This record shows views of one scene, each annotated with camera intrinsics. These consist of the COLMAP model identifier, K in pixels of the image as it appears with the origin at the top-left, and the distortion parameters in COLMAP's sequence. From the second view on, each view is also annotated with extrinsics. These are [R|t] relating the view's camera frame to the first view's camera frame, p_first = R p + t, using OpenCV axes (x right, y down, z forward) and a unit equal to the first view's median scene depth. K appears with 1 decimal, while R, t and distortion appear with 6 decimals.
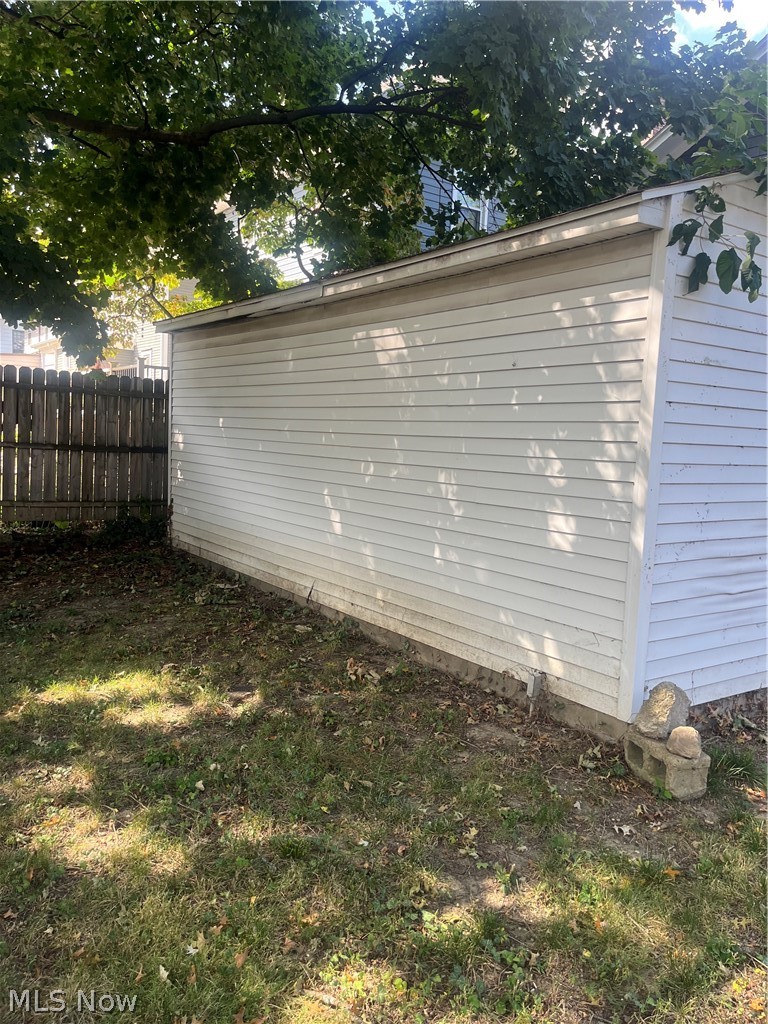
lens RADIAL K [[779.1, 0, 380.9], [0, 779.1, 510.8], [0, 0, 1]] dist [0.025917, -0.033760]
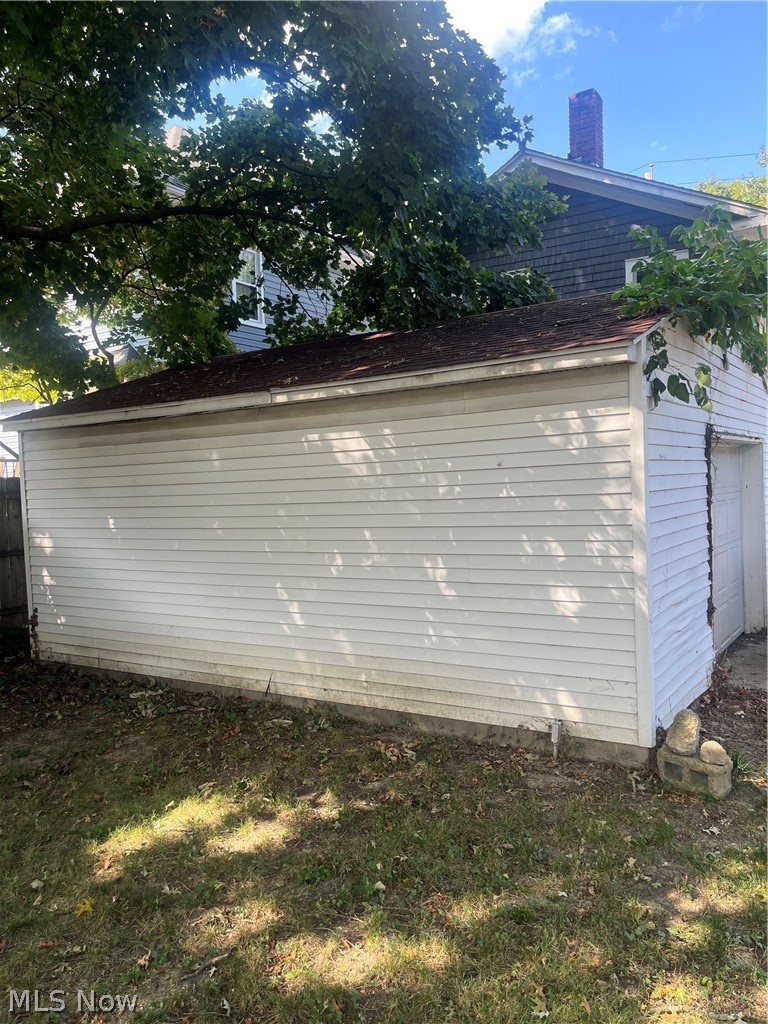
lens RADIAL K [[779.1, 0, 390.5], [0, 779.1, 509.6], [0, 0, 1]] dist [0.025917, -0.033760]
pose [[0.925518, -0.092458, 0.367245, -0.431285], [0.116077, 0.992322, -0.042703, -0.088827], [-0.360477, 0.082151, 0.929144, -0.038147]]
